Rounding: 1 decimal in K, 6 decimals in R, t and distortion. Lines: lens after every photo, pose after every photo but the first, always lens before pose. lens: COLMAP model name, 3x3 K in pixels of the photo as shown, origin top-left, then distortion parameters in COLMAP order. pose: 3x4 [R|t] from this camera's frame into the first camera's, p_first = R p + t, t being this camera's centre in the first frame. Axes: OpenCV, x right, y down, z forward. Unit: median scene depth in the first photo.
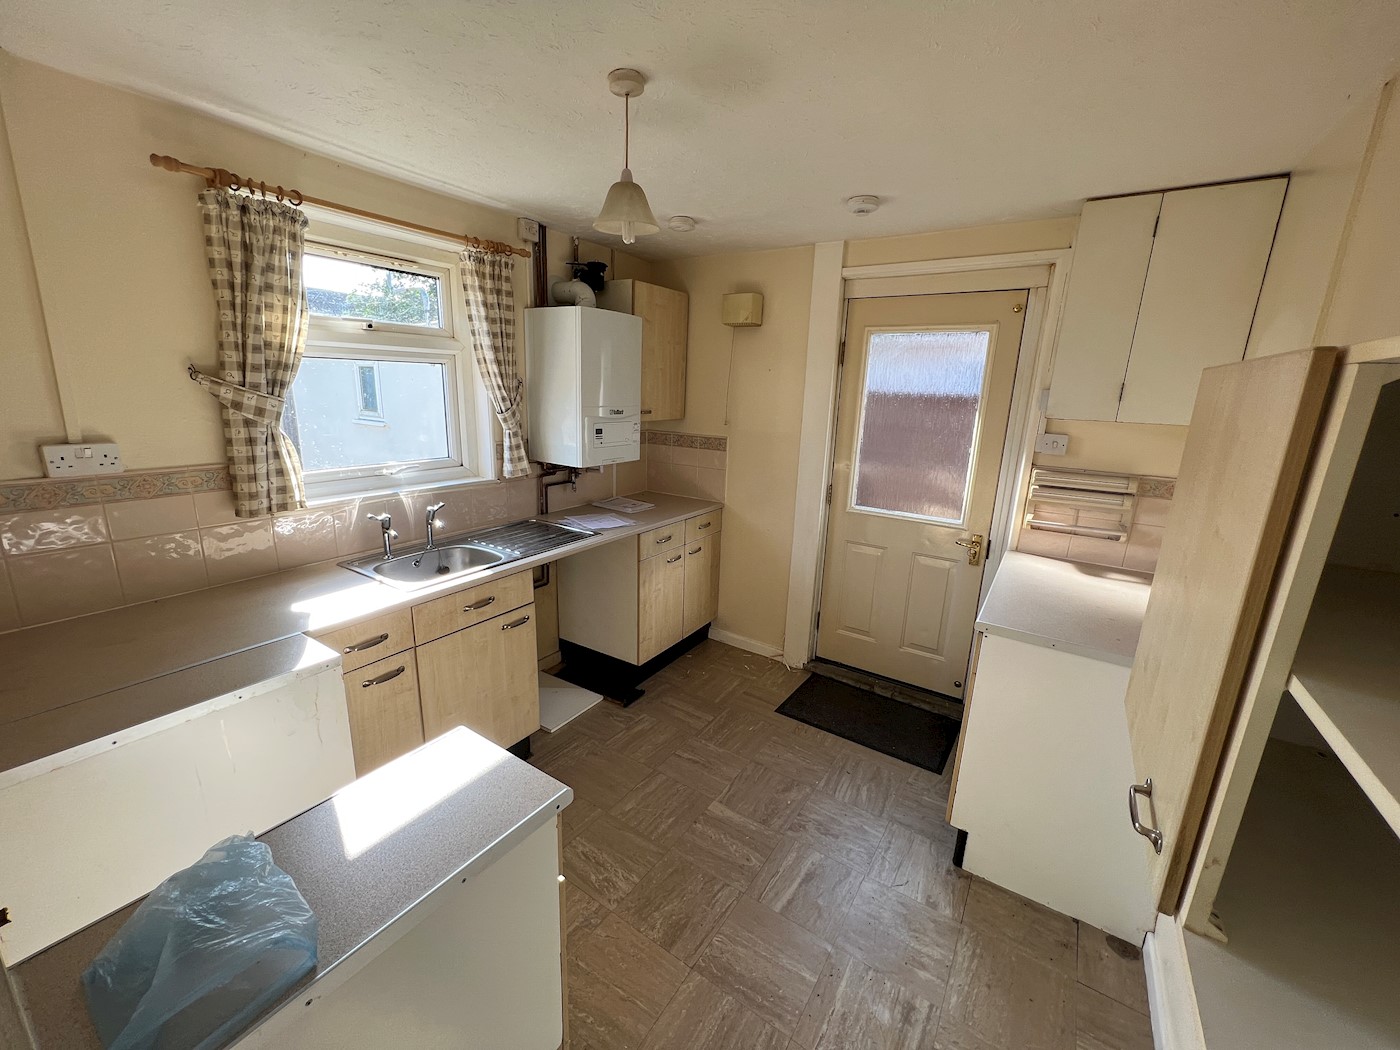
lens RADIAL K [[559.8, 0, 696.0], [0, 559.8, 520.9], [0, 0, 1]] dist [-0.000329, 0.000209]
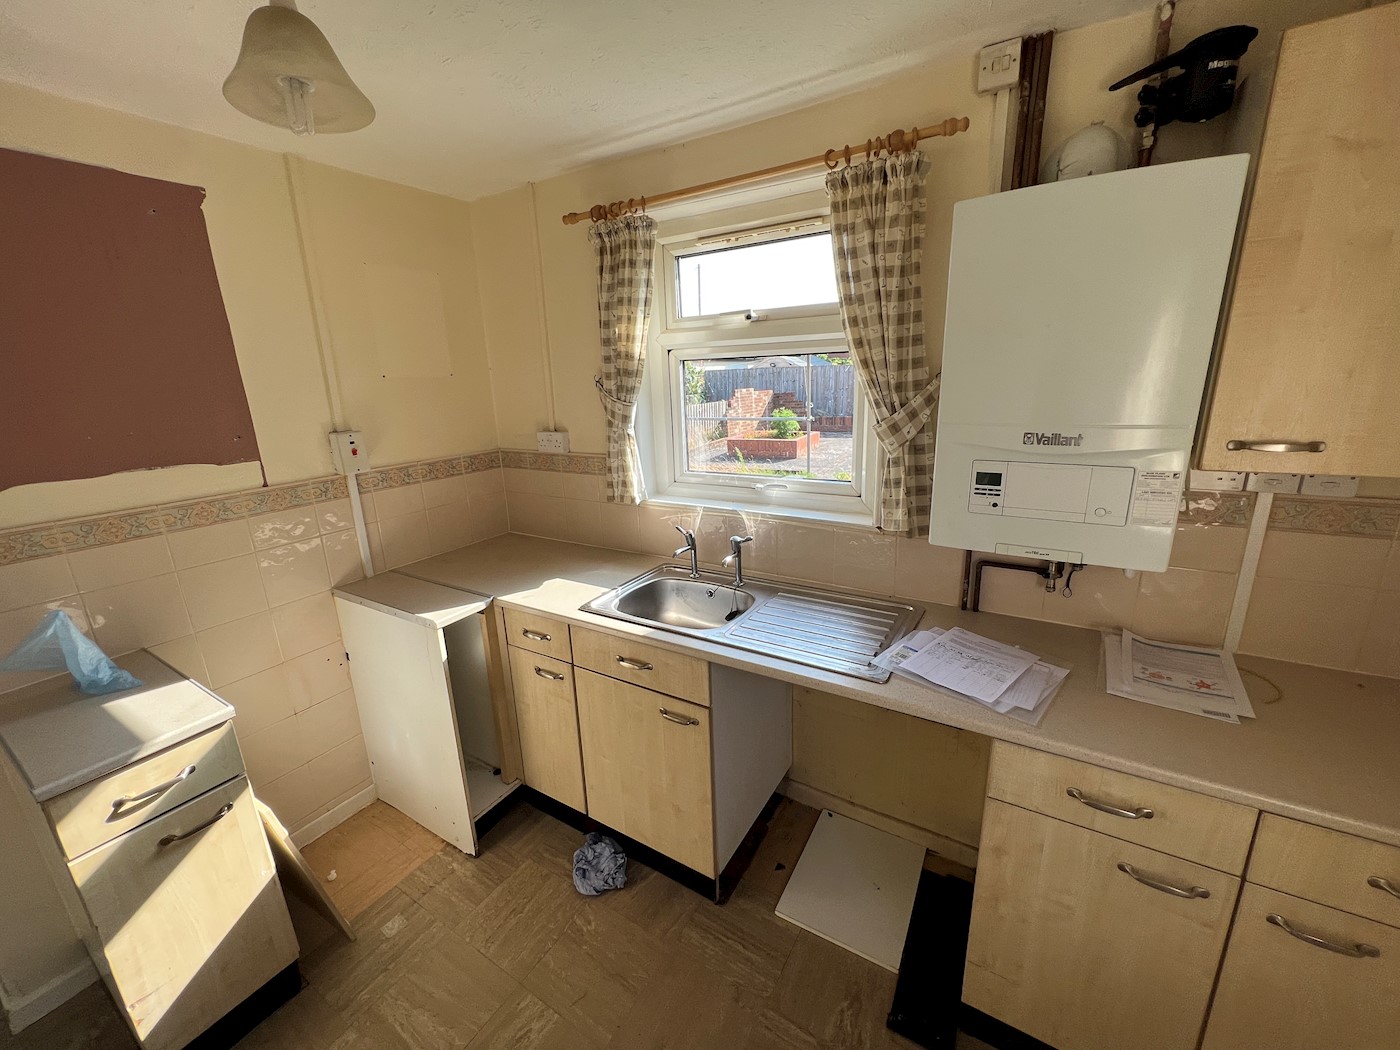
lens RADIAL K [[562.6, 0, 693.1], [0, 562.6, 522.3], [0, 0, 1]] dist [-0.000960, -0.000045]
pose [[0.028197, 0.227314, -0.973413, 0.295615], [-0.200356, 0.955324, 0.217286, -0.197035], [0.979317, 0.188903, 0.072481, 0.825626]]
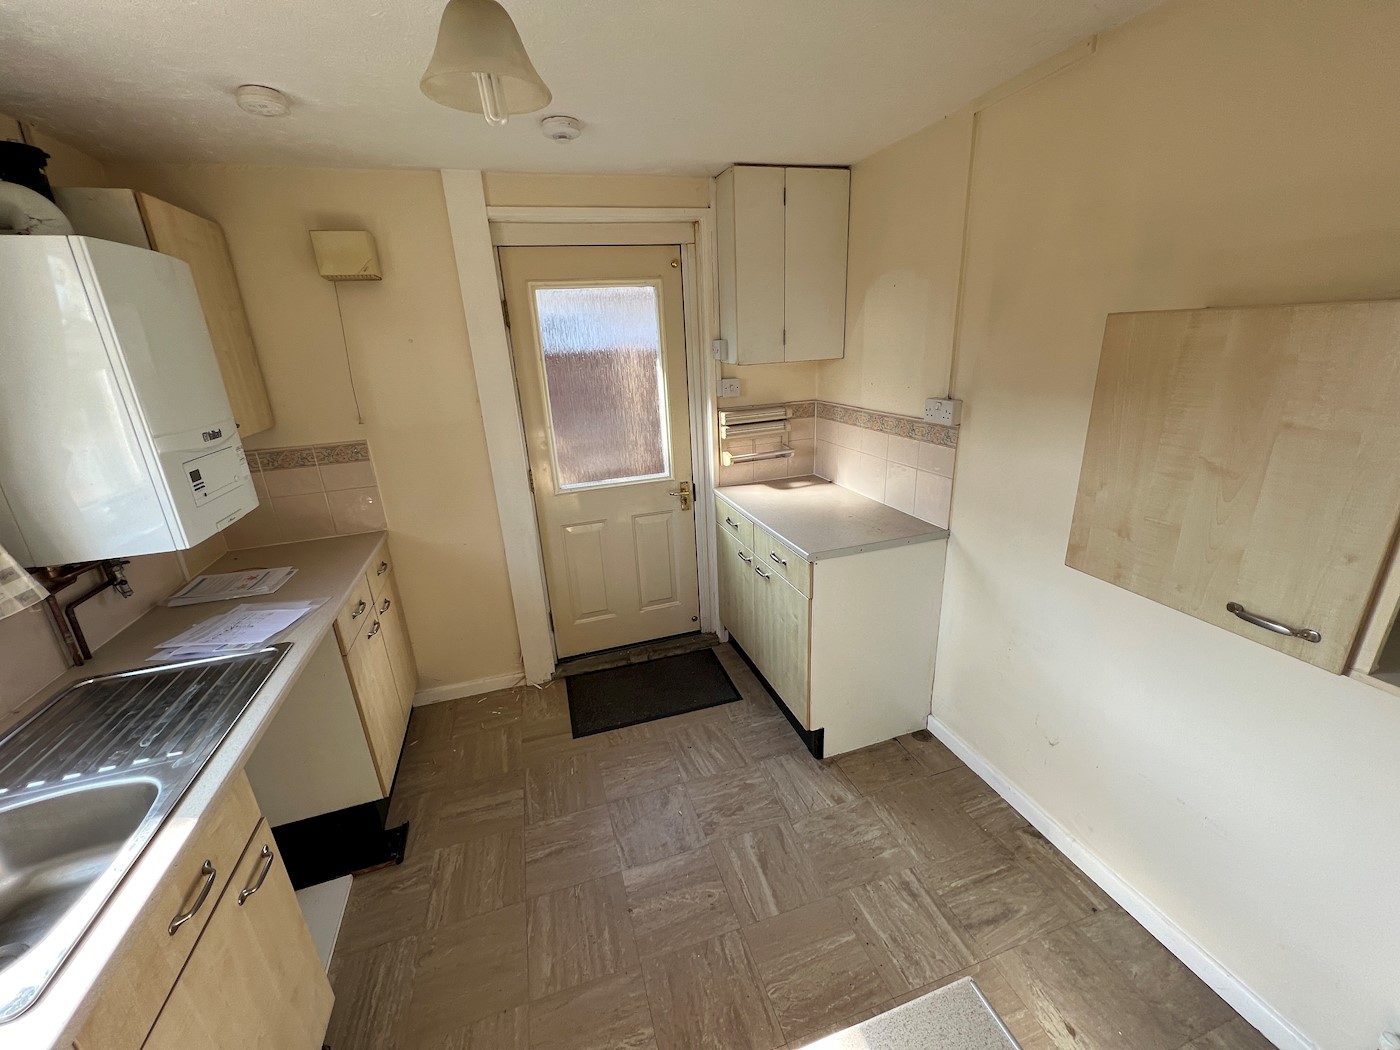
lens RADIAL K [[559.8, 0, 696.0], [0, 559.8, 520.9], [0, 0, 1]] dist [-0.000329, 0.000209]
pose [[0.627043, -0.304446, 0.717029, -0.303683], [0.252459, 0.950207, 0.182676, -0.104732], [-0.736941, 0.066475, 0.672681, 0.302001]]
